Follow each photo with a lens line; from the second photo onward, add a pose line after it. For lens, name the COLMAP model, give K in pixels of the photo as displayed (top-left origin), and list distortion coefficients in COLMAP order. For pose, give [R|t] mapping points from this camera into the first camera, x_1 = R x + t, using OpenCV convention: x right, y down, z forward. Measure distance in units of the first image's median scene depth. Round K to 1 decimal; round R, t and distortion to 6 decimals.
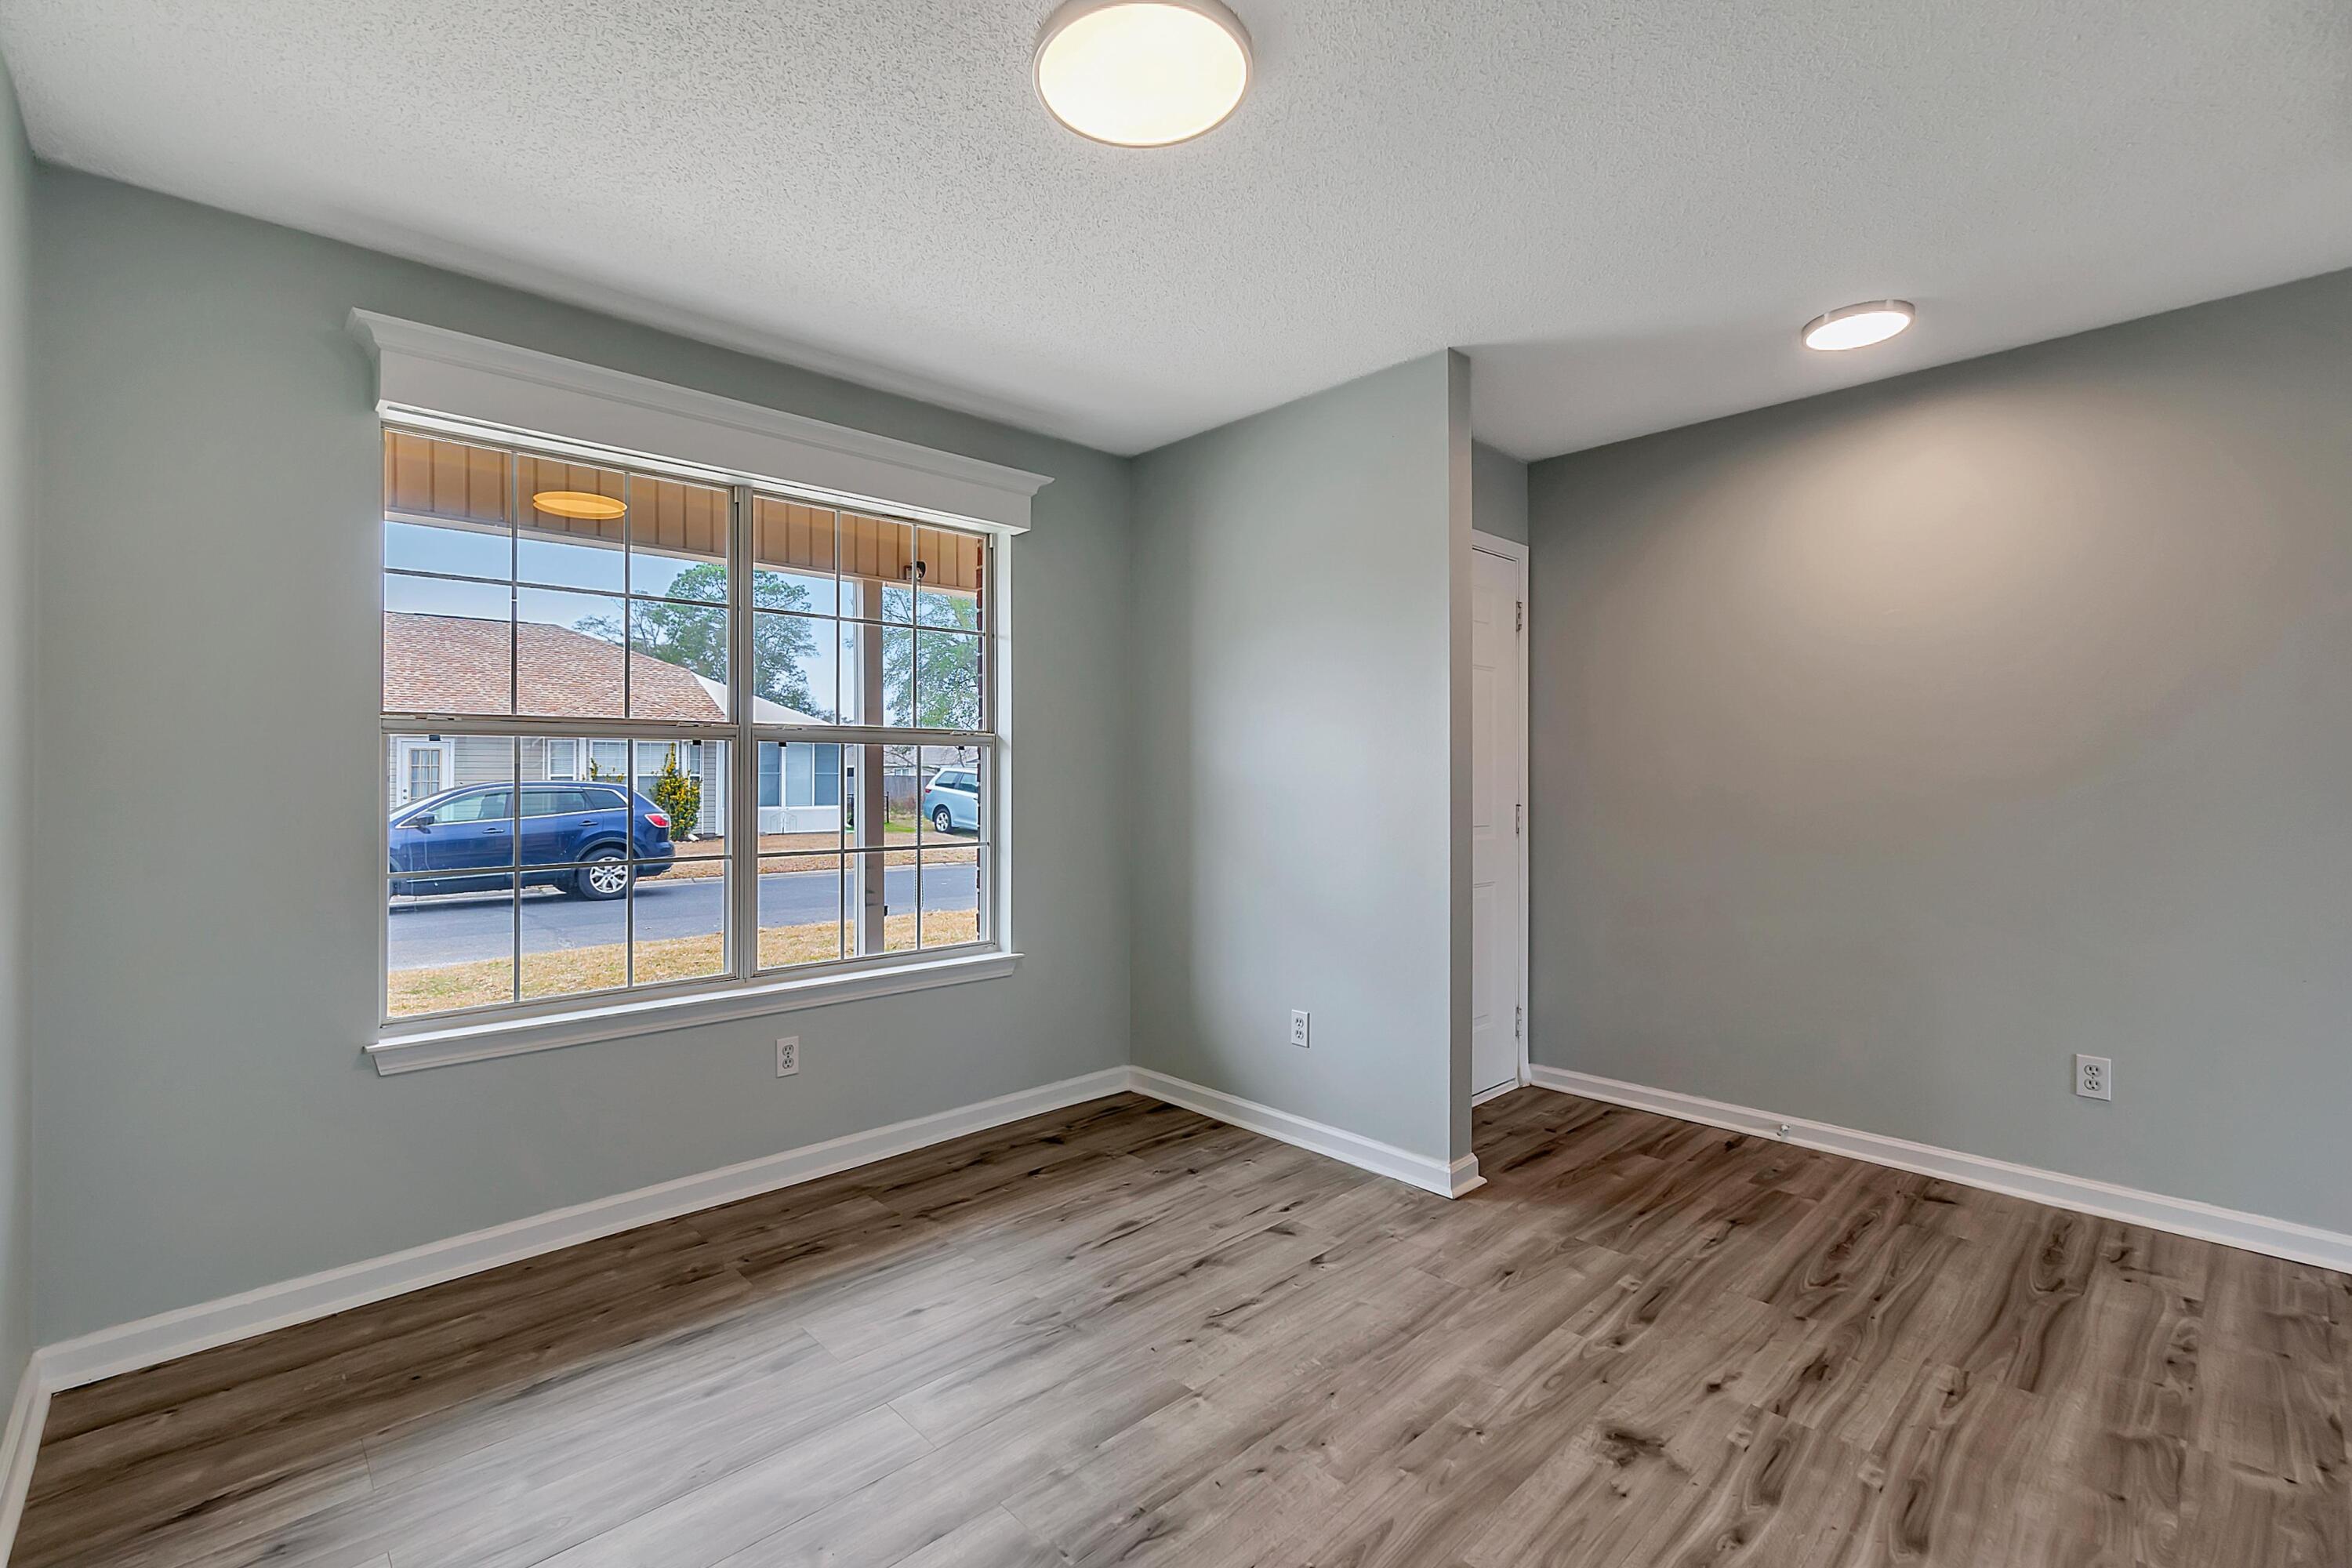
lens RADIAL K [[1029.1, 0, 1168.8], [0, 1029.1, 766.4], [0, 0, 1]] dist [-0.002372, 0.003034]
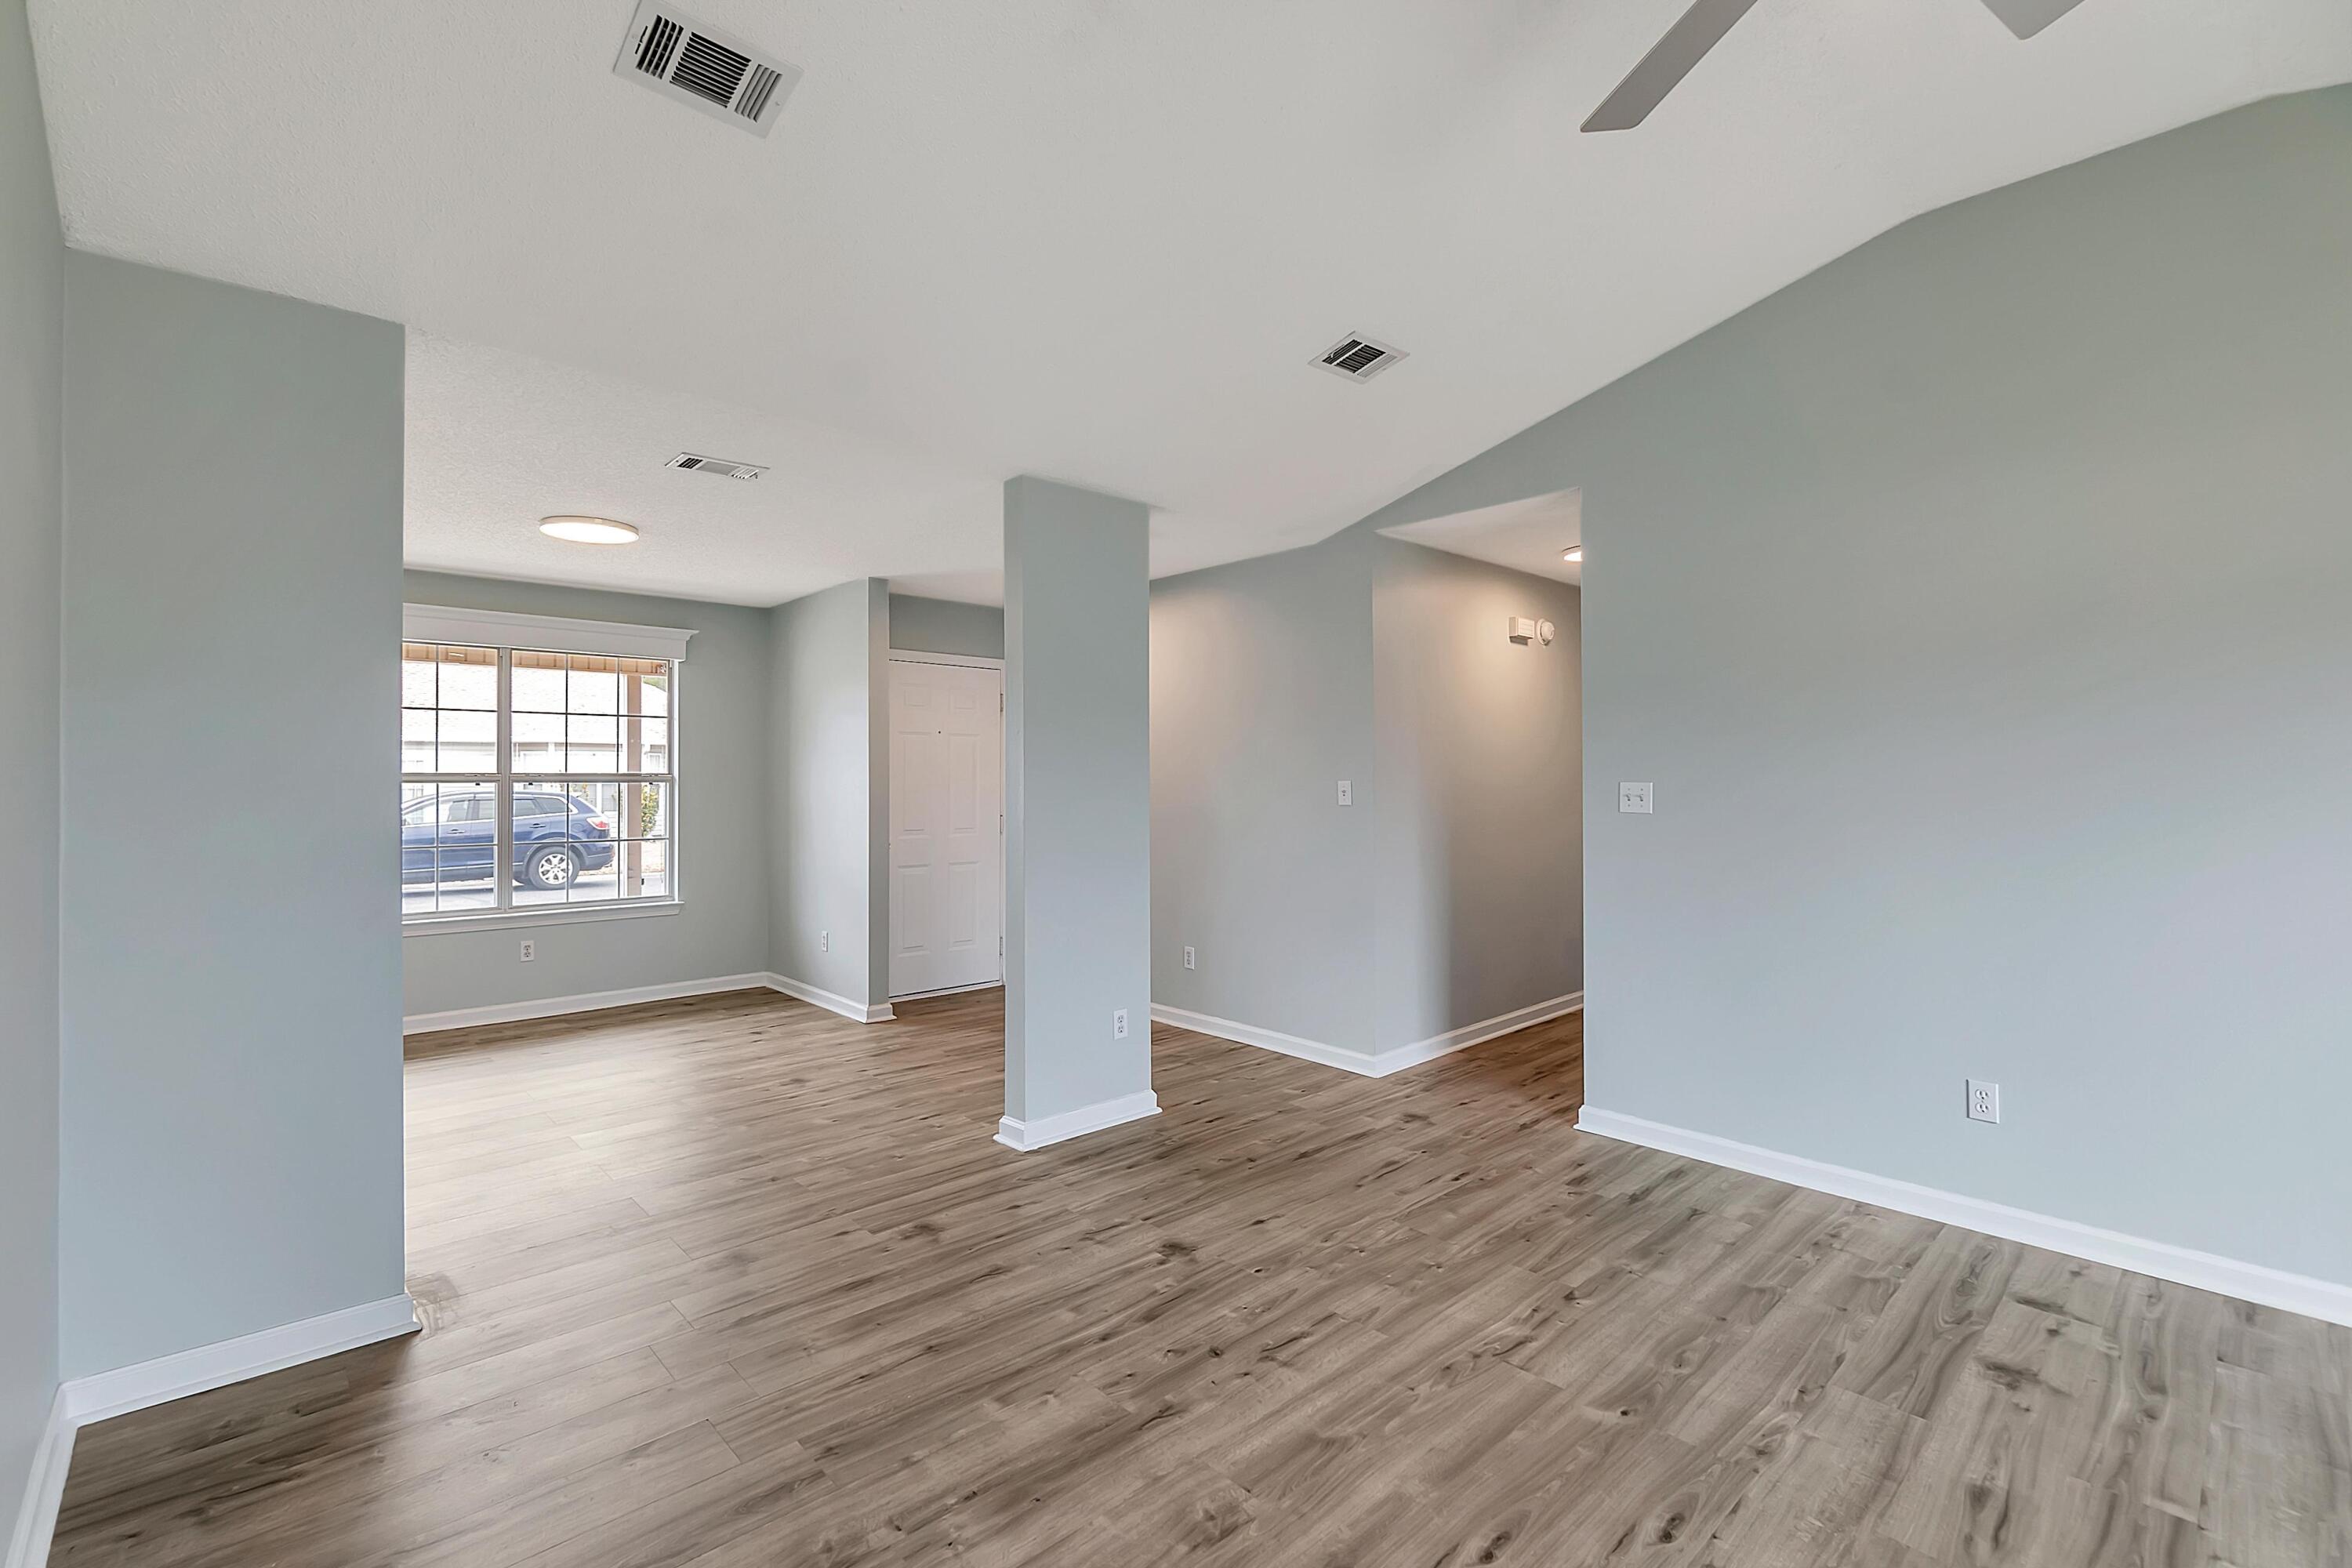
lens RADIAL K [[1029.1, 0, 1170.0], [0, 1029.1, 783.1], [0, 0, 1]] dist [-0.002372, 0.003034]
pose [[0.999954, 0.000651, -0.009550, 0.935062], [-0.000523, 0.999911, 0.013366, -0.056984], [0.009558, -0.013361, 0.999865, -0.980079]]
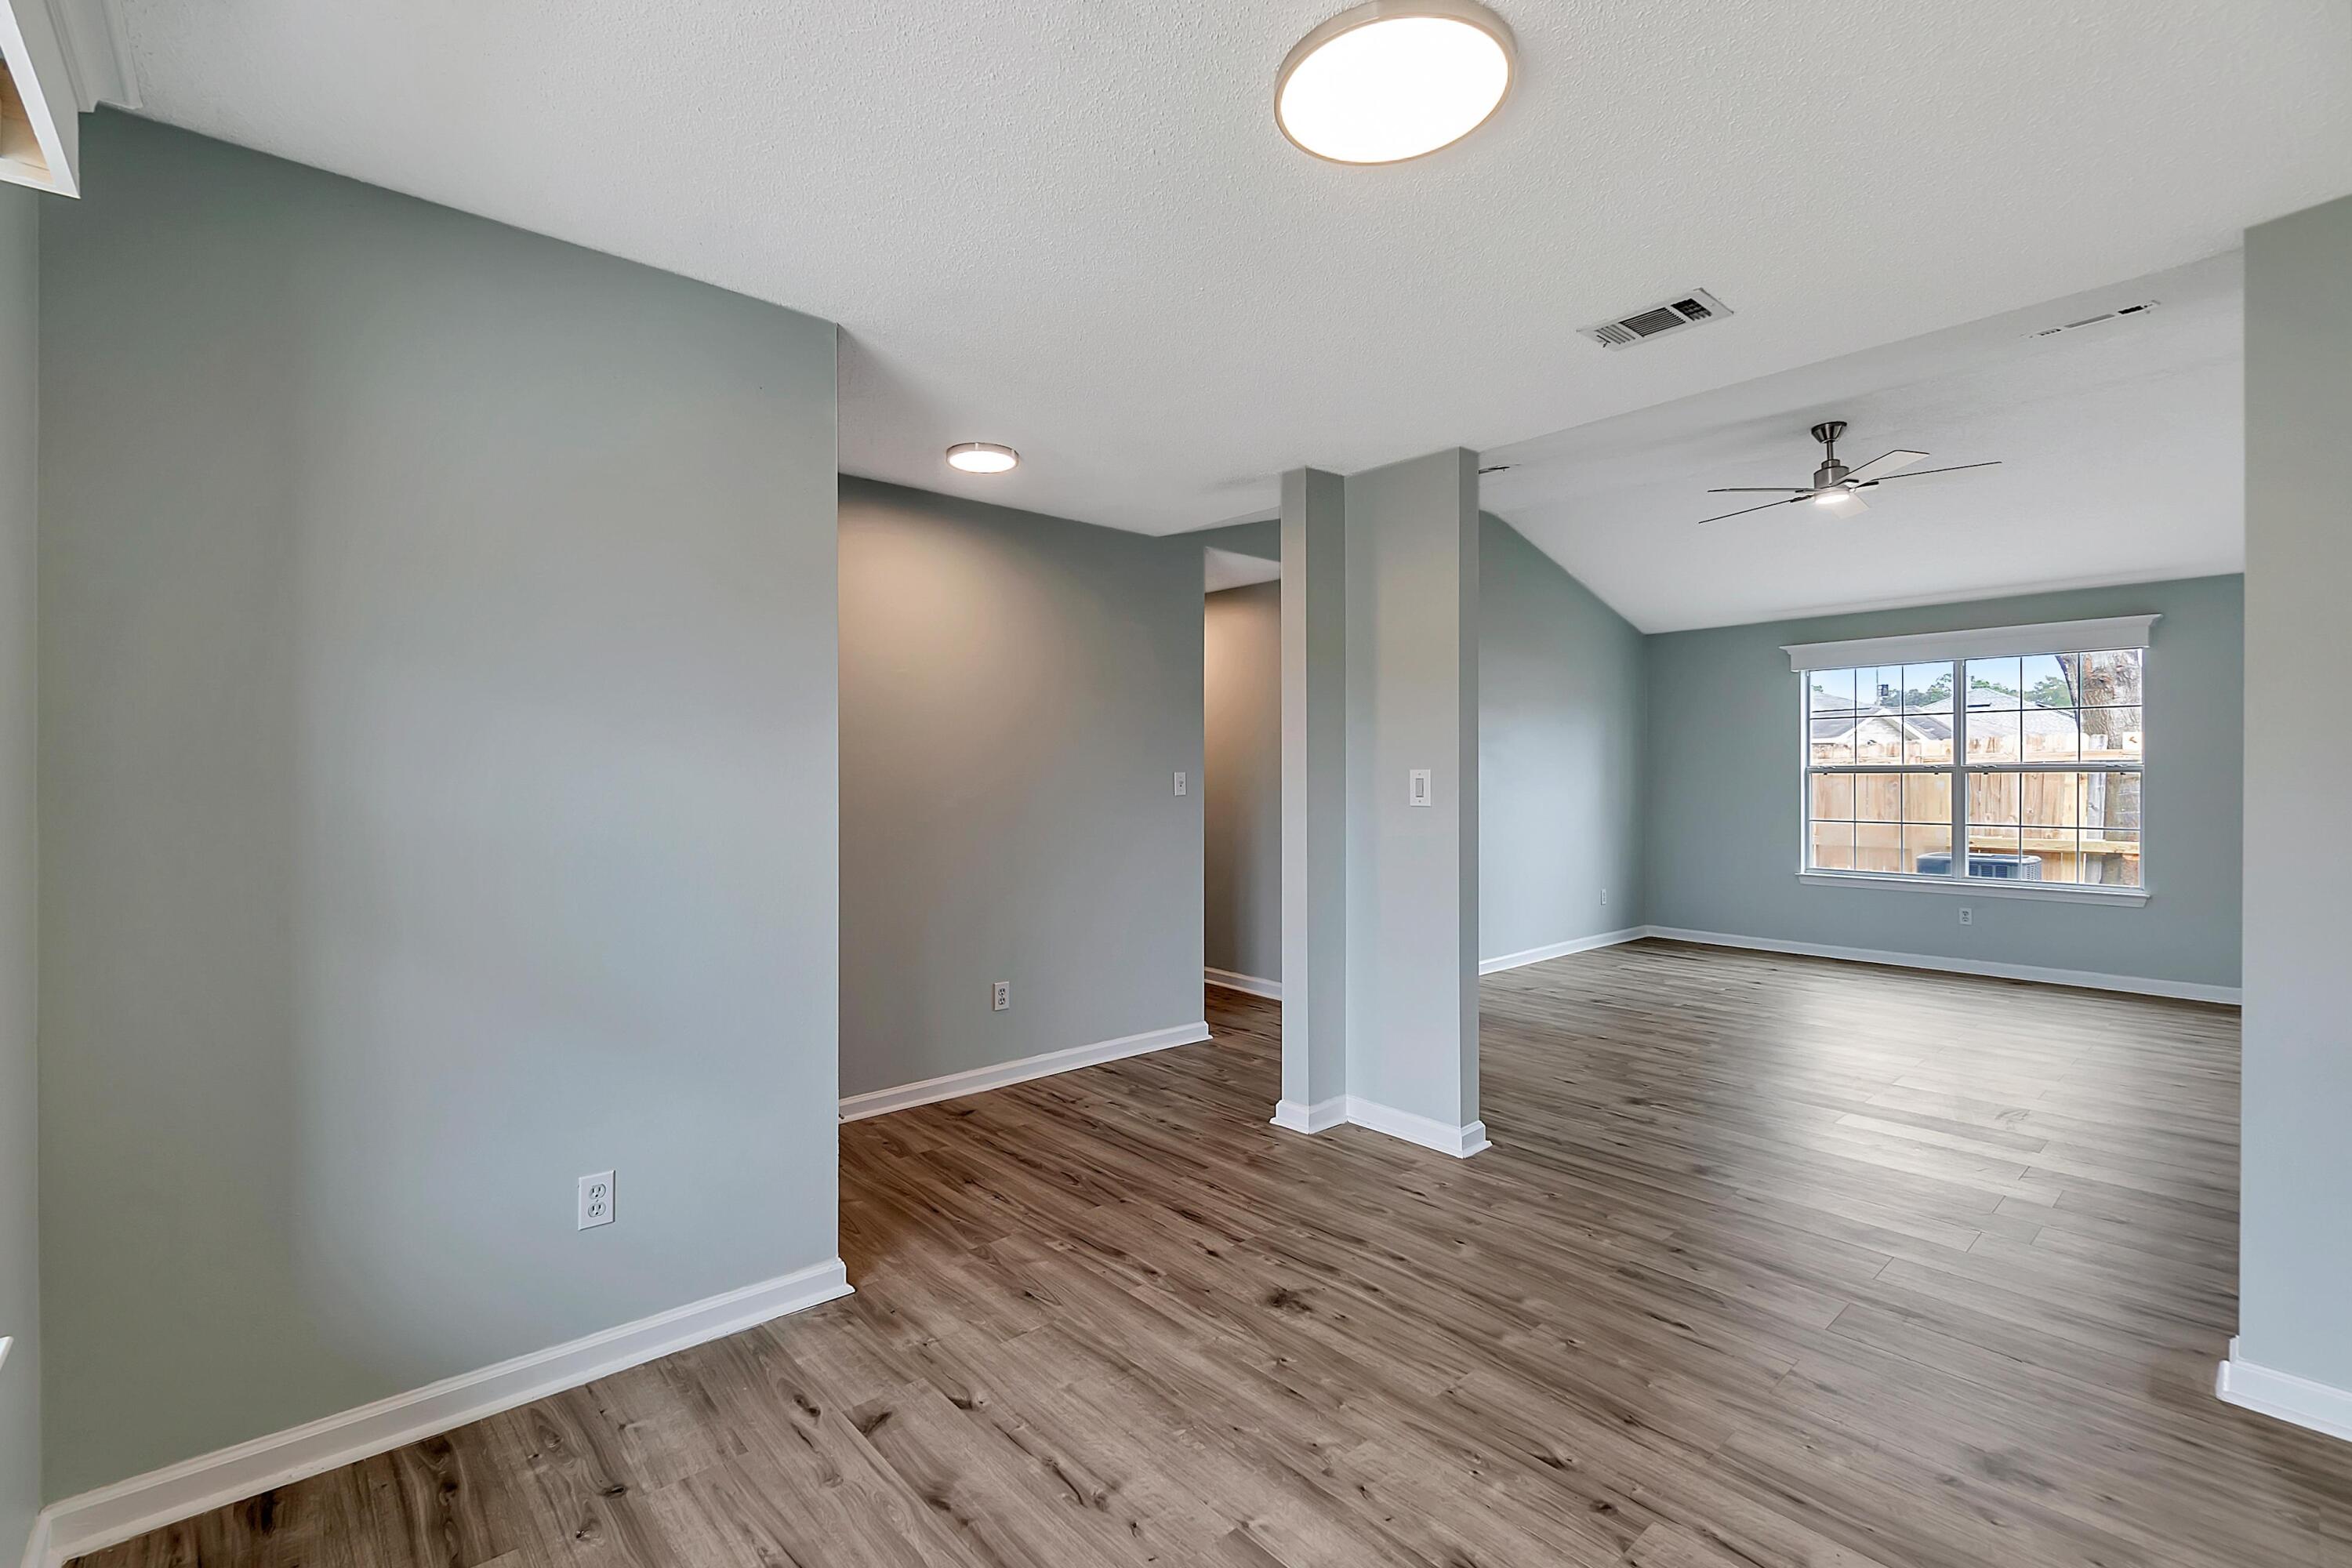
lens RADIAL K [[1029.1, 0, 1120.7], [0, 1029.1, 782.2], [0, 0, 1]] dist [-0.002372, 0.003034]
pose [[0.055938, -0.007993, 0.998402, -0.645216], [-0.013950, 0.999864, 0.008787, -0.031855], [-0.998337, -0.014419, 0.055818, 0.792936]]
